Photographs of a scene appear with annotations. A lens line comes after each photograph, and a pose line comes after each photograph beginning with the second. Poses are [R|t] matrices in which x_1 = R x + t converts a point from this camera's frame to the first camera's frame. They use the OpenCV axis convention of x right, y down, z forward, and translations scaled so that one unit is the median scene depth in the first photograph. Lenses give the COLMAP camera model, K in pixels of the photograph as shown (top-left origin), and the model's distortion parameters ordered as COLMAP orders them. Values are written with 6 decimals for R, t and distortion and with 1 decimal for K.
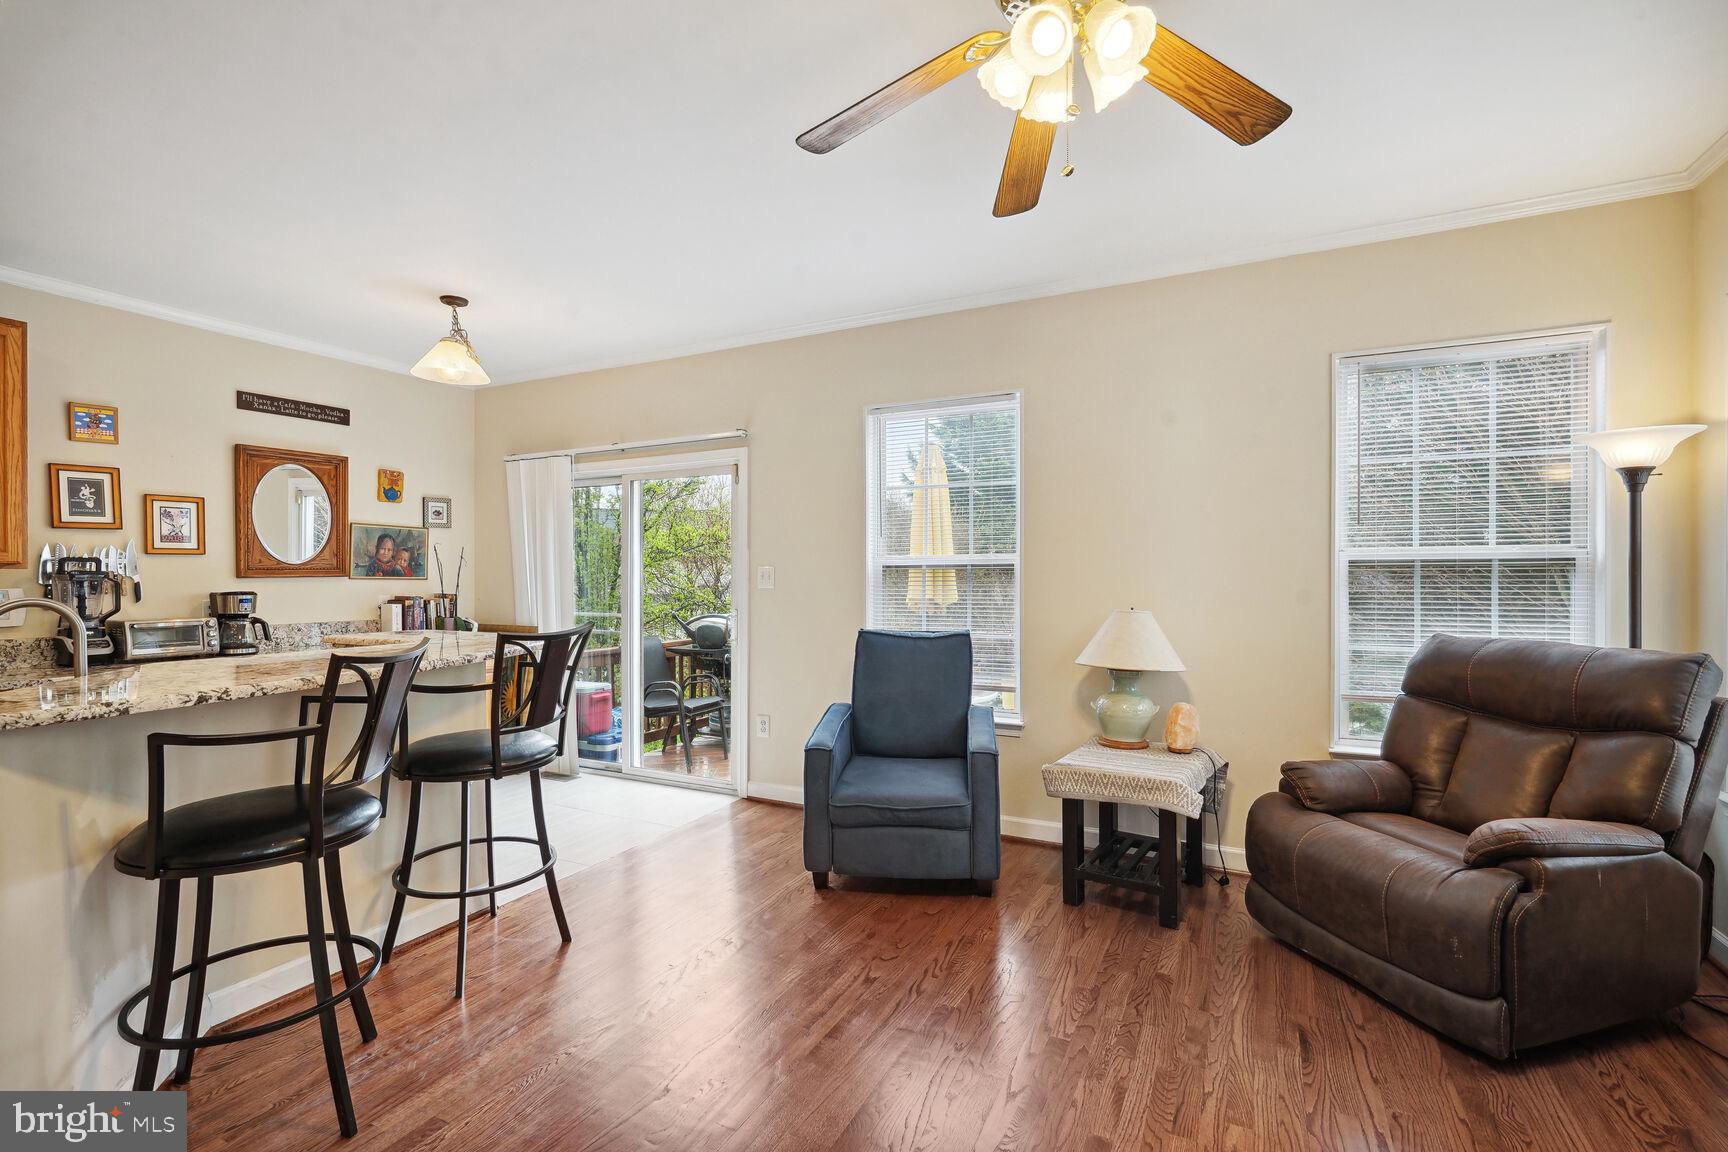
lens RADIAL K [[786.4, 0, 861.0], [0, 786.4, 564.0], [0, 0, 1]] dist [0.000041, -0.000163]
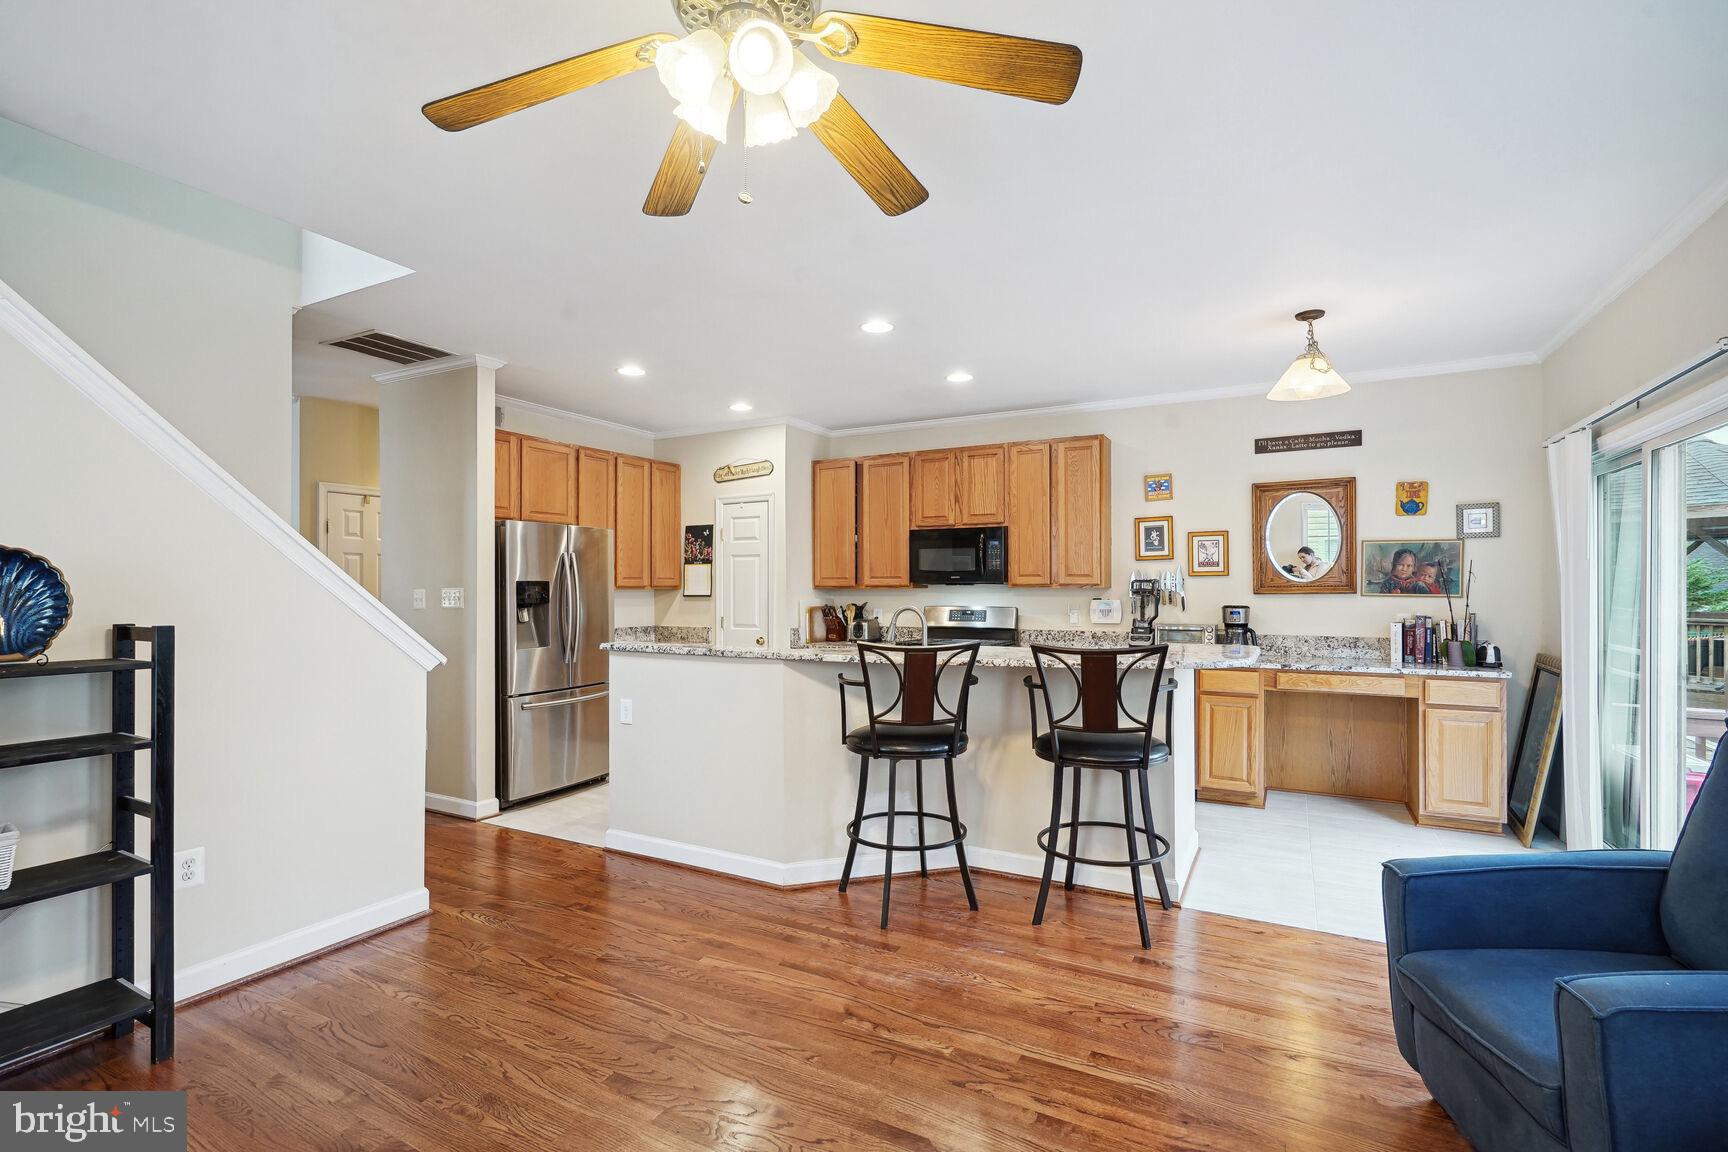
lens RADIAL K [[794.7, 0, 856.2], [0, 794.7, 580.7], [0, 0, 1]] dist [-0.000035, -0.000554]
pose [[-0.025818, -0.004489, -0.999657, 0.457937], [0.014638, 0.999881, -0.004869, -0.006132], [0.999559, -0.014759, -0.025749, 0.429253]]
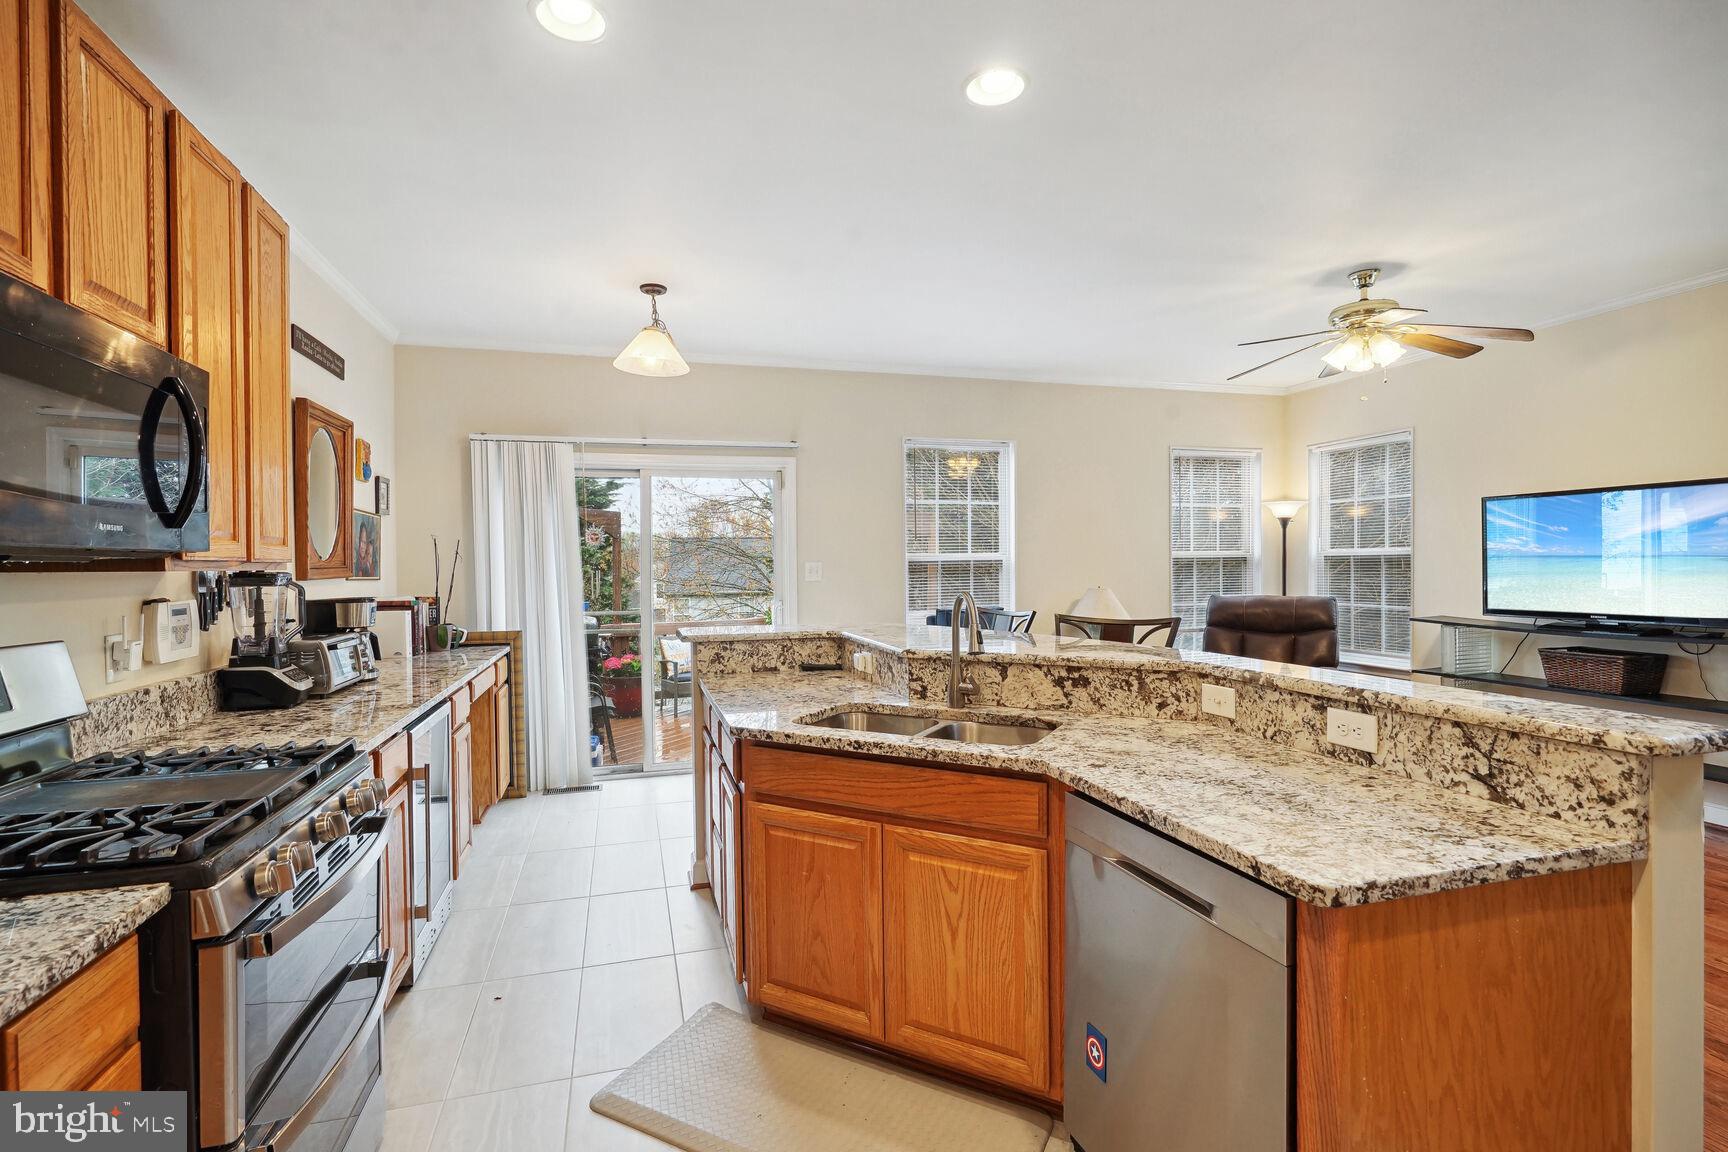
lens RADIAL K [[800.8, 0, 844.4], [0, 800.8, 574.9], [0, 0, 1]] dist [0.000031, 0.001485]
pose [[0.734828, -0.007905, 0.678208, -0.961309], [-0.000484, 0.999926, 0.012180, 0.007947], [-0.678254, -0.009279, 0.734769, 0.099284]]
